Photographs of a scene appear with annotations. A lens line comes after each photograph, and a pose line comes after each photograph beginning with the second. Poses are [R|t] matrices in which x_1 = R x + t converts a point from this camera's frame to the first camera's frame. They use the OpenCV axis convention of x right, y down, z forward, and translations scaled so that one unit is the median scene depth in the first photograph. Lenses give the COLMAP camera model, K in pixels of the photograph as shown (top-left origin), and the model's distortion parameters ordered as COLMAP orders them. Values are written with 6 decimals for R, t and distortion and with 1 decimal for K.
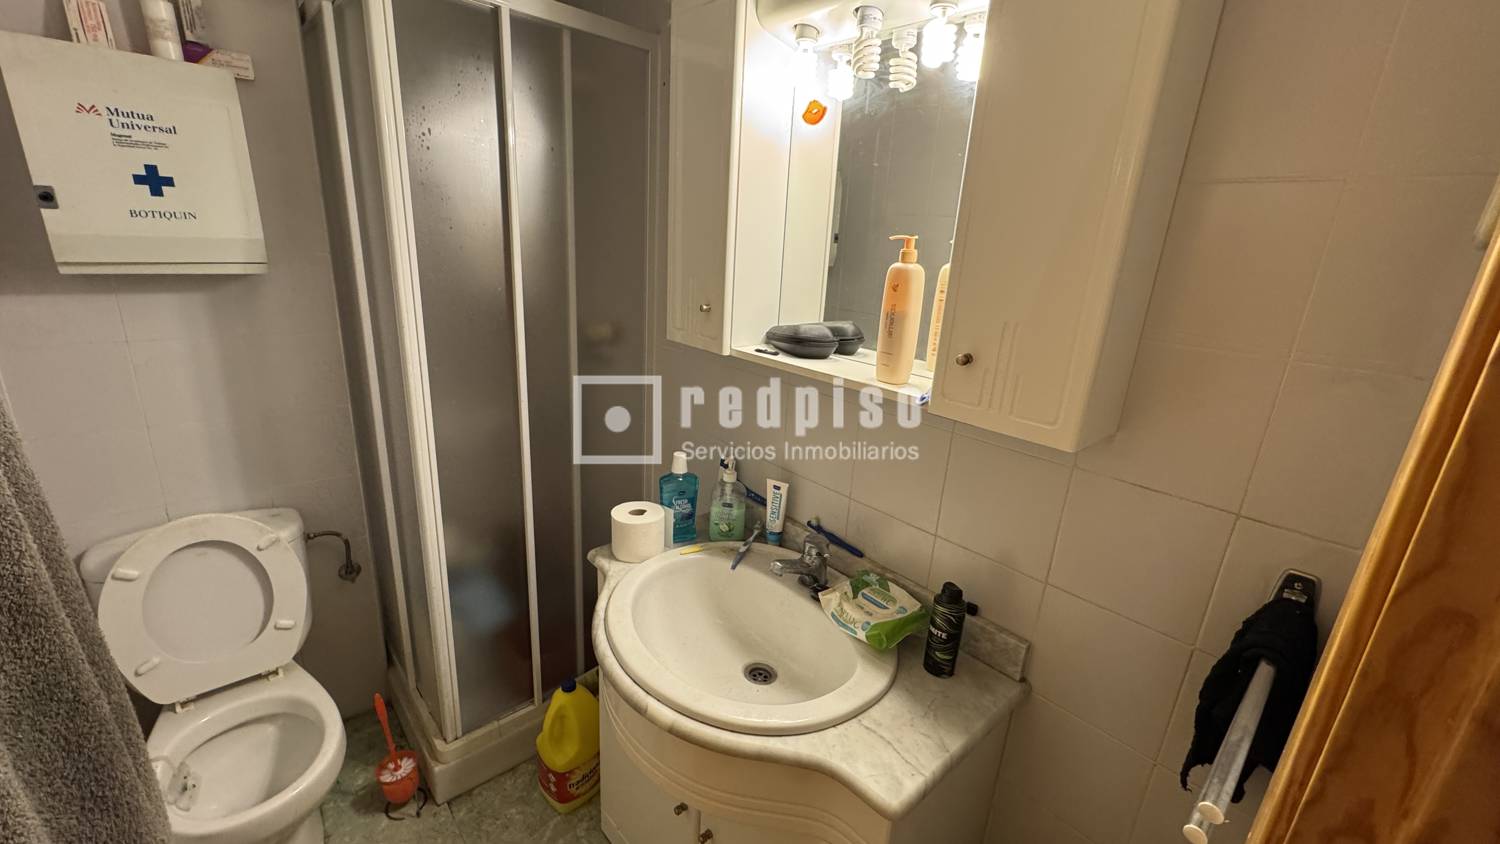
lens RADIAL K [[604.1, 0, 749.5], [0, 604.1, 423.5], [0, 0, 1]] dist [-0.001972, 0.000132]
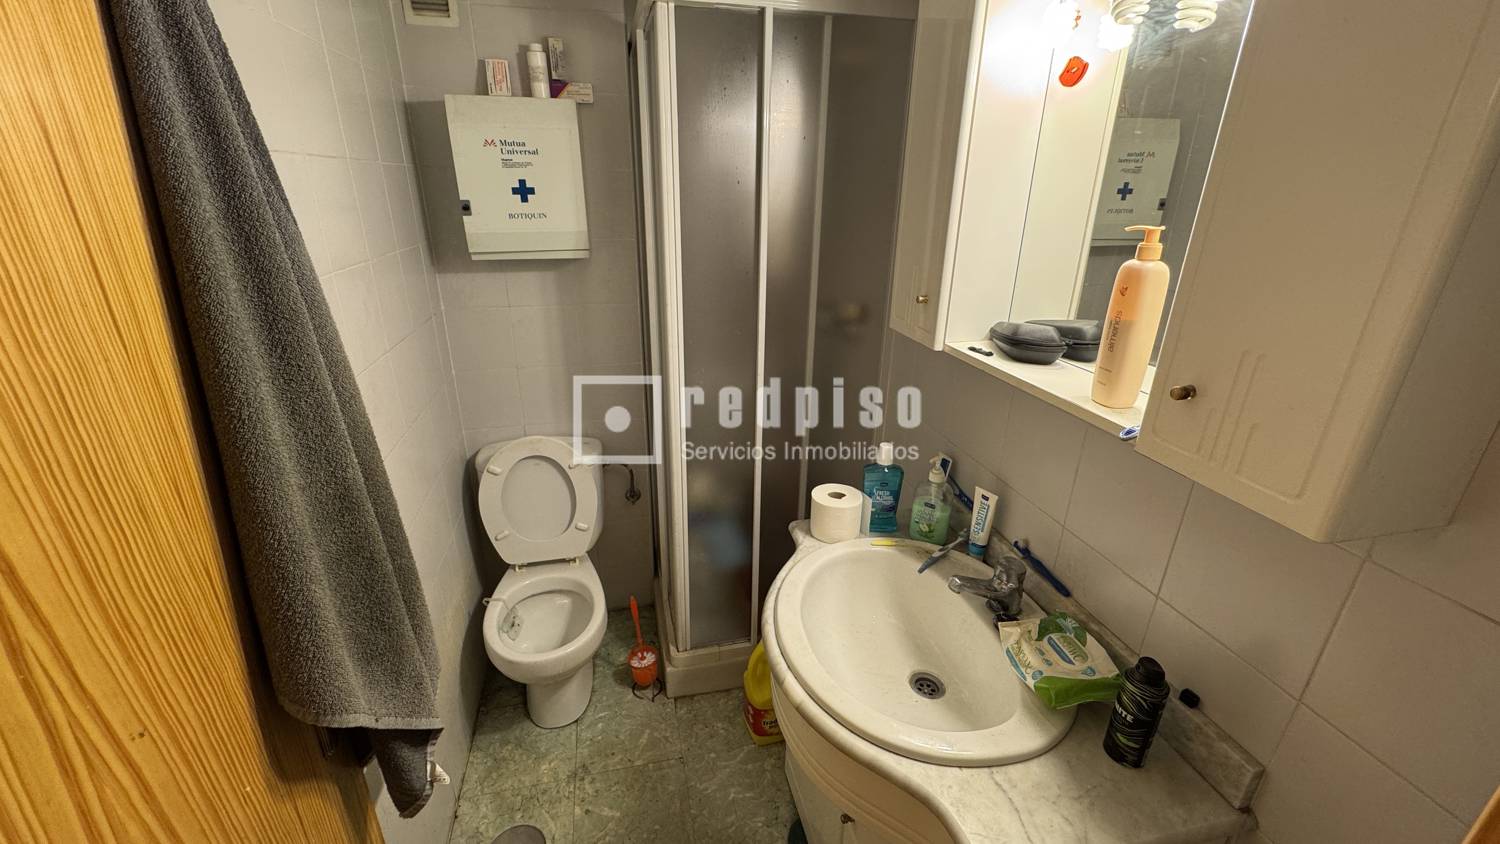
lens RADIAL K [[604.1, 0, 748.2], [0, 604.1, 423.0], [0, 0, 1]] dist [-0.001972, 0.000132]
pose [[0.870256, 0.134650, -0.473840, 0.166157], [-0.106434, 0.990592, 0.086017, -0.050931], [0.480964, -0.024425, 0.876400, 0.030706]]
